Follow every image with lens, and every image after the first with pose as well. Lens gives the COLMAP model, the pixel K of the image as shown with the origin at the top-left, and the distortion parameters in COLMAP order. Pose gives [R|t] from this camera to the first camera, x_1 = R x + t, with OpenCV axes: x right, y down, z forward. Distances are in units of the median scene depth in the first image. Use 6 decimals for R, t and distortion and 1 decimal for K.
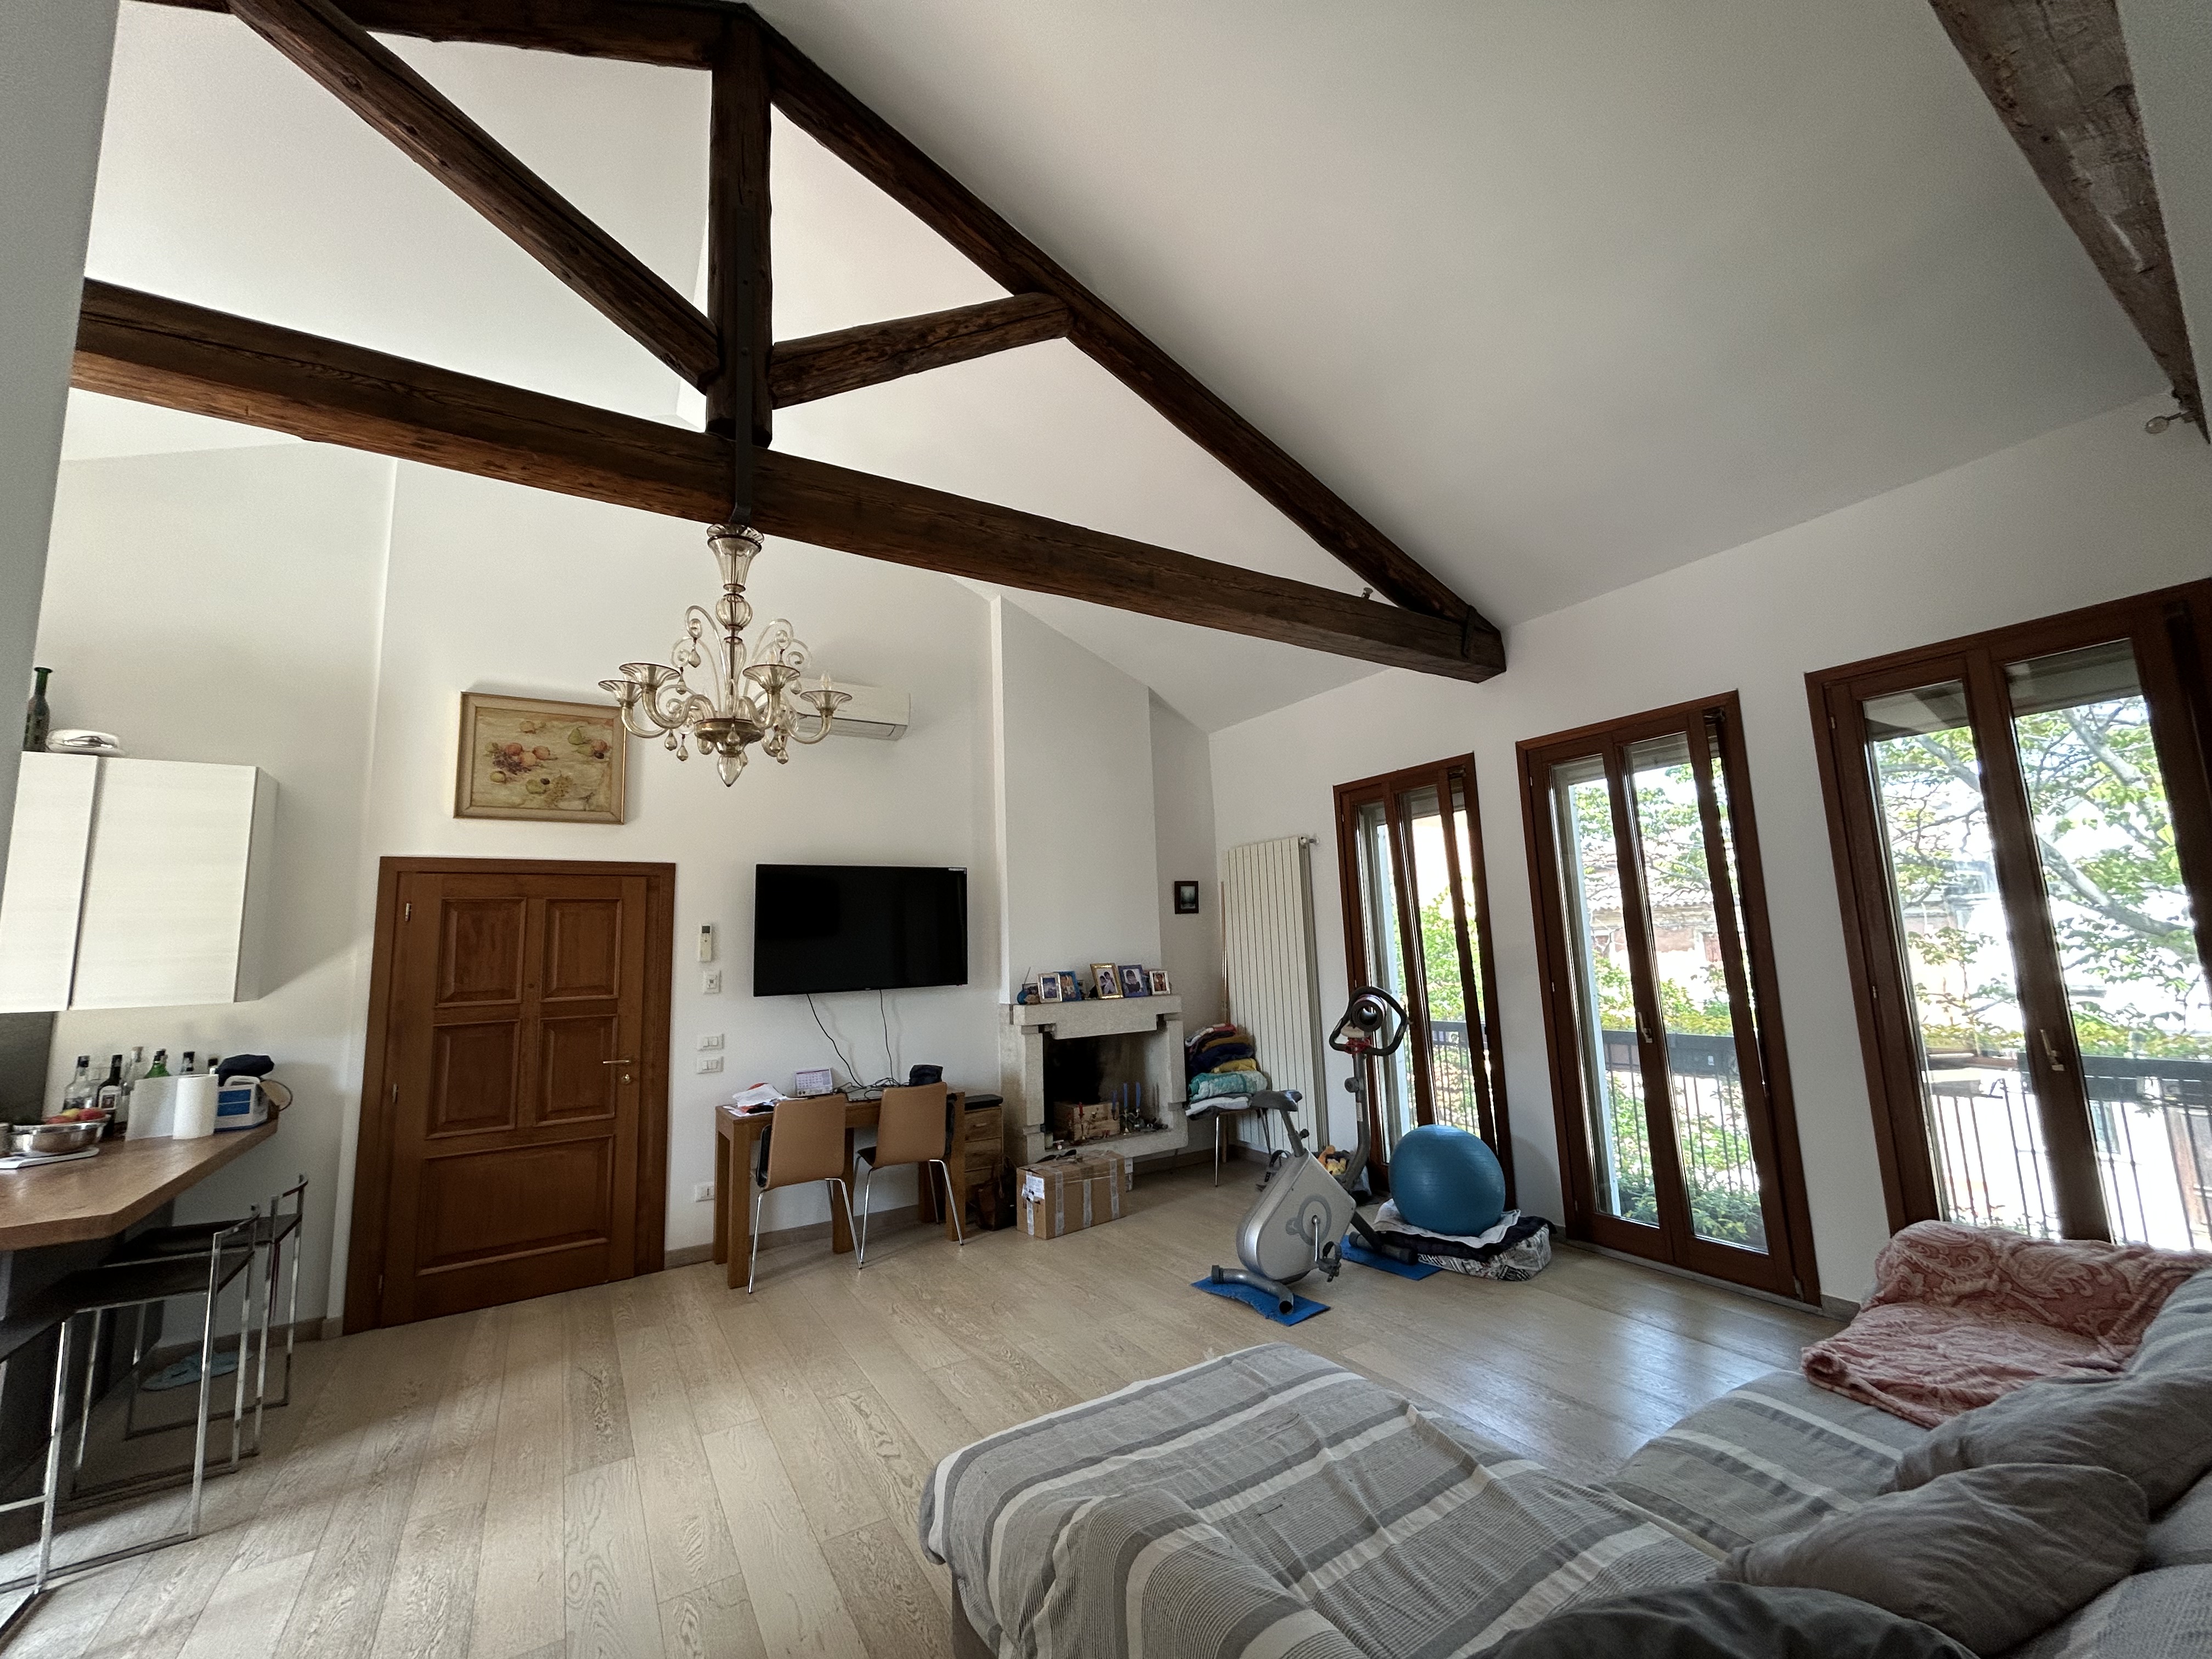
lens RADIAL K [[891.9, 0, 1098.1], [0, 891.9, 829.5], [0, 0, 1]] dist [-0.000457, 0.000664]
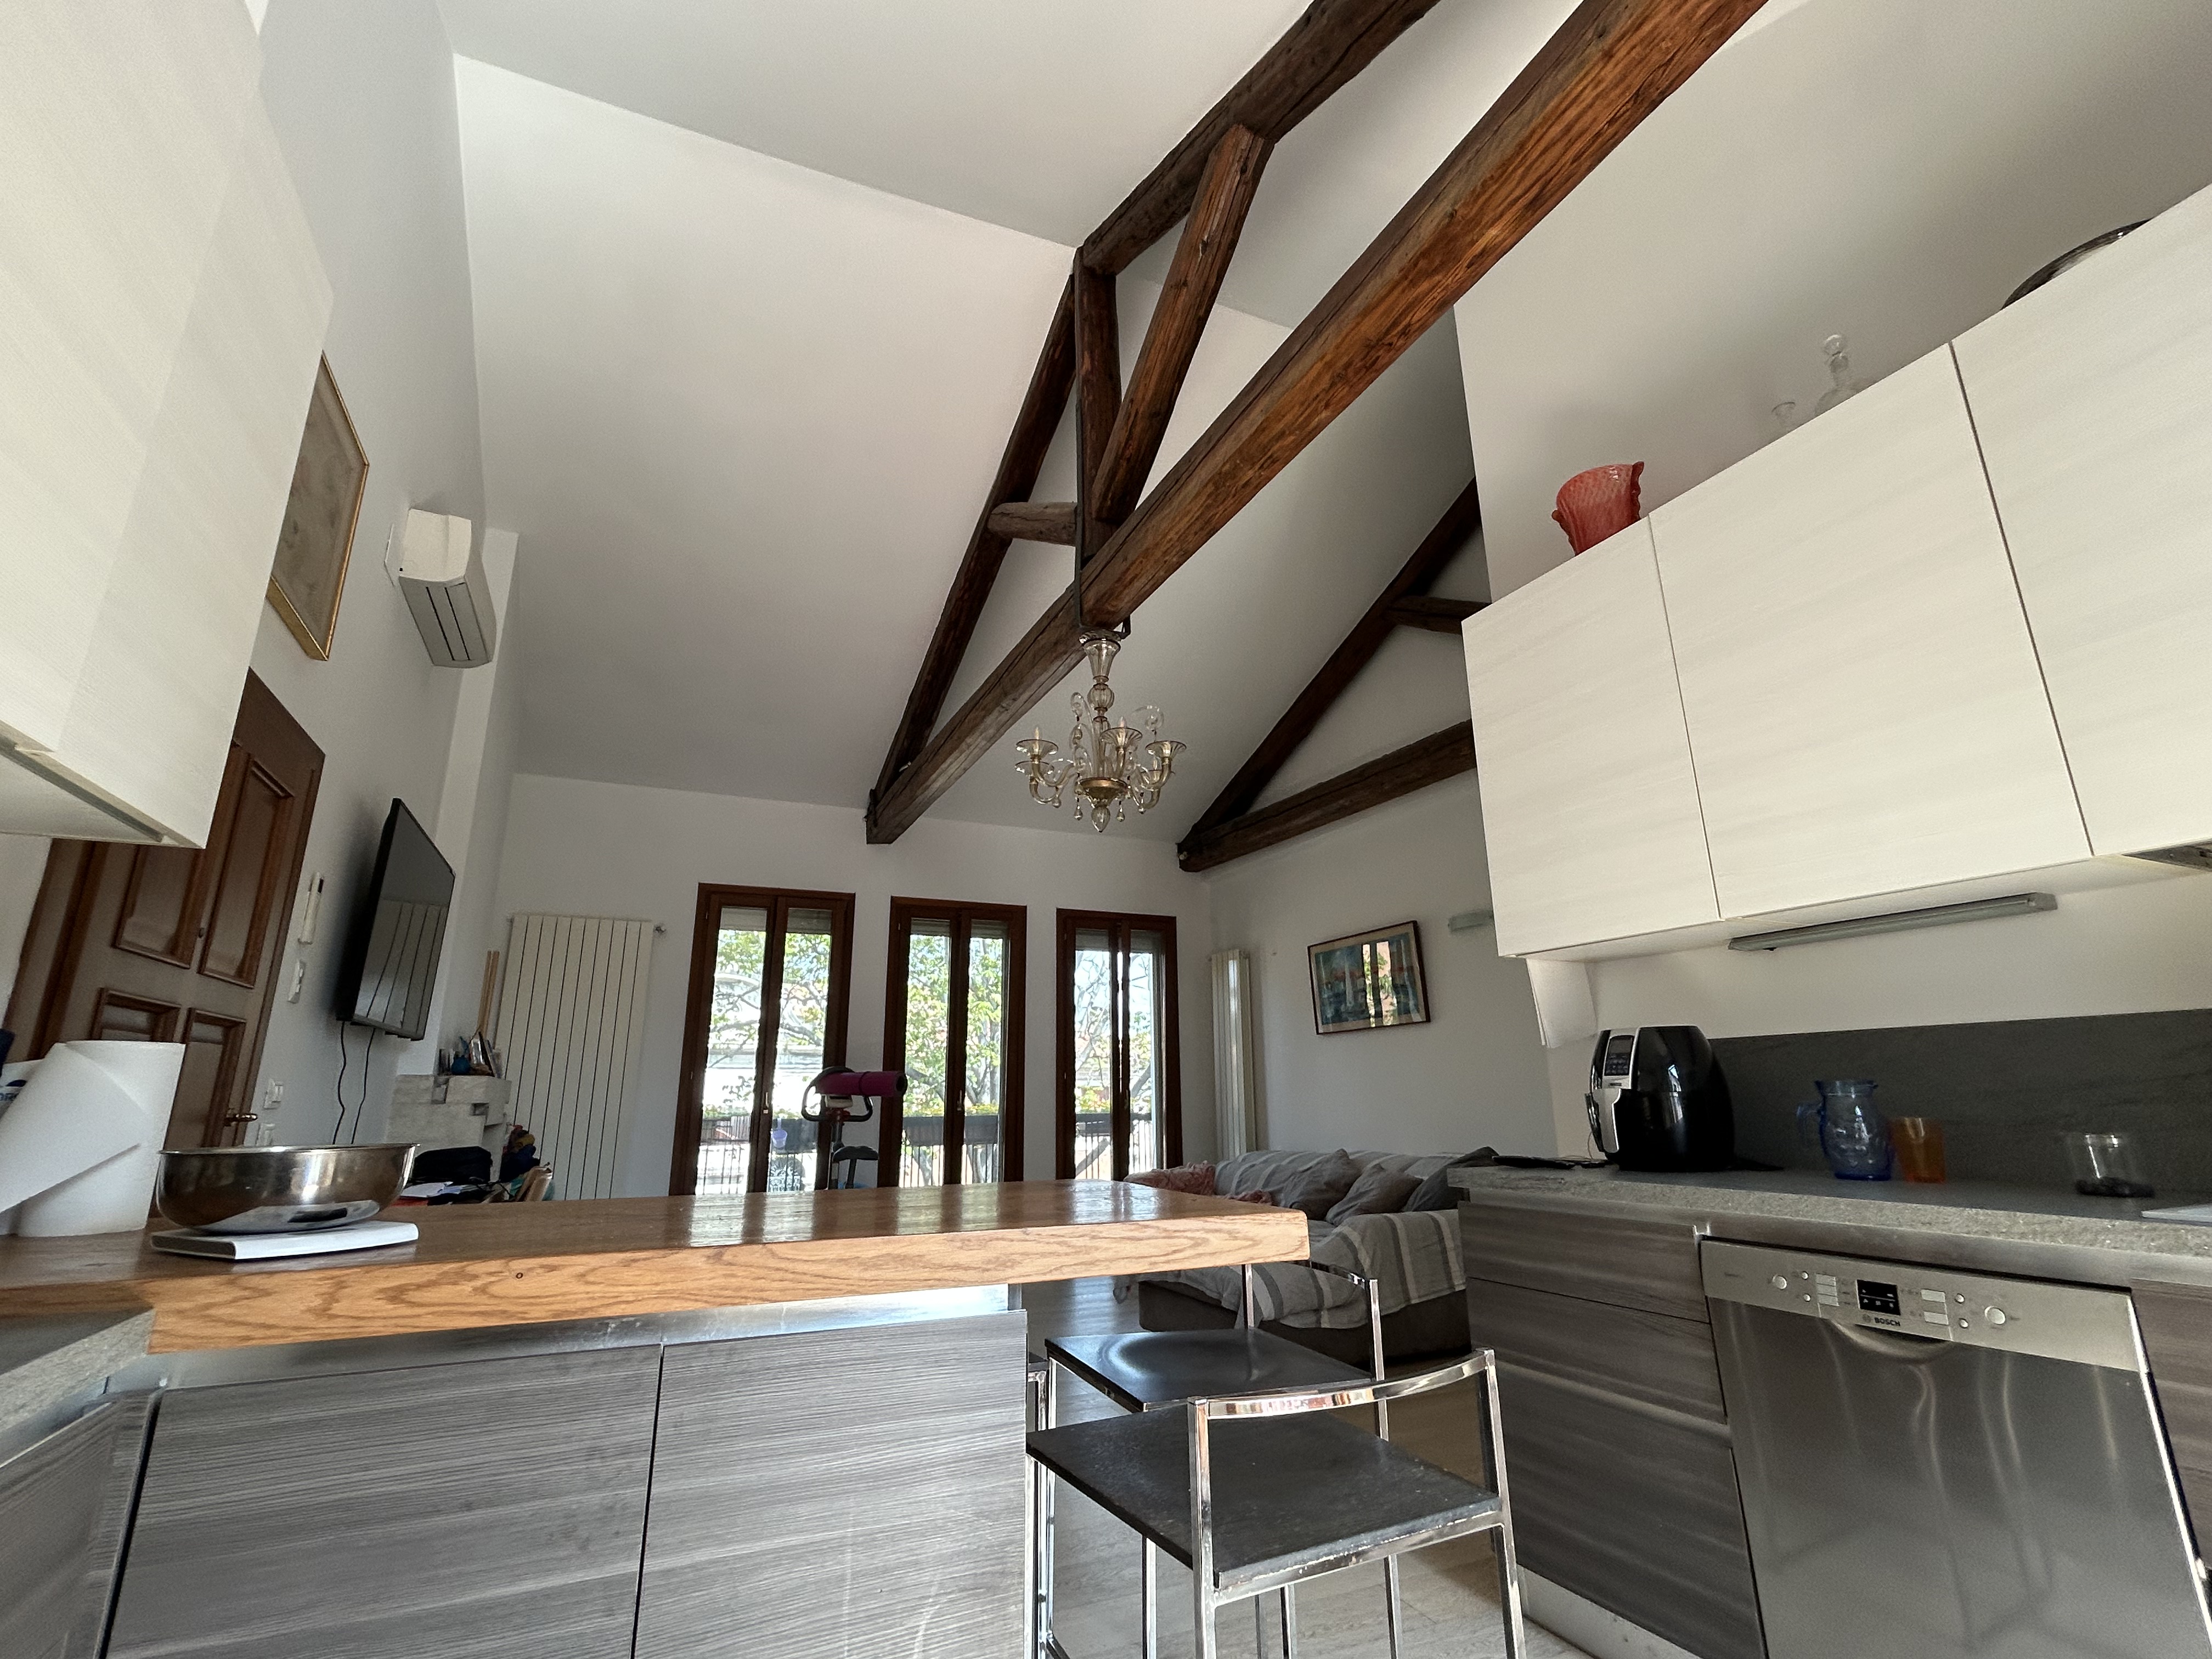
lens RADIAL K [[987.0, 0, 1106.0], [0, 987.0, 829.5], [0, 0, 1]] dist [0.000439, 0.000006]
pose [[0.117042, 0.301400, 0.946287, -1.187455], [-0.127190, 0.949538, -0.286704, 0.246398], [-0.984949, -0.086802, 0.149471, 0.484708]]
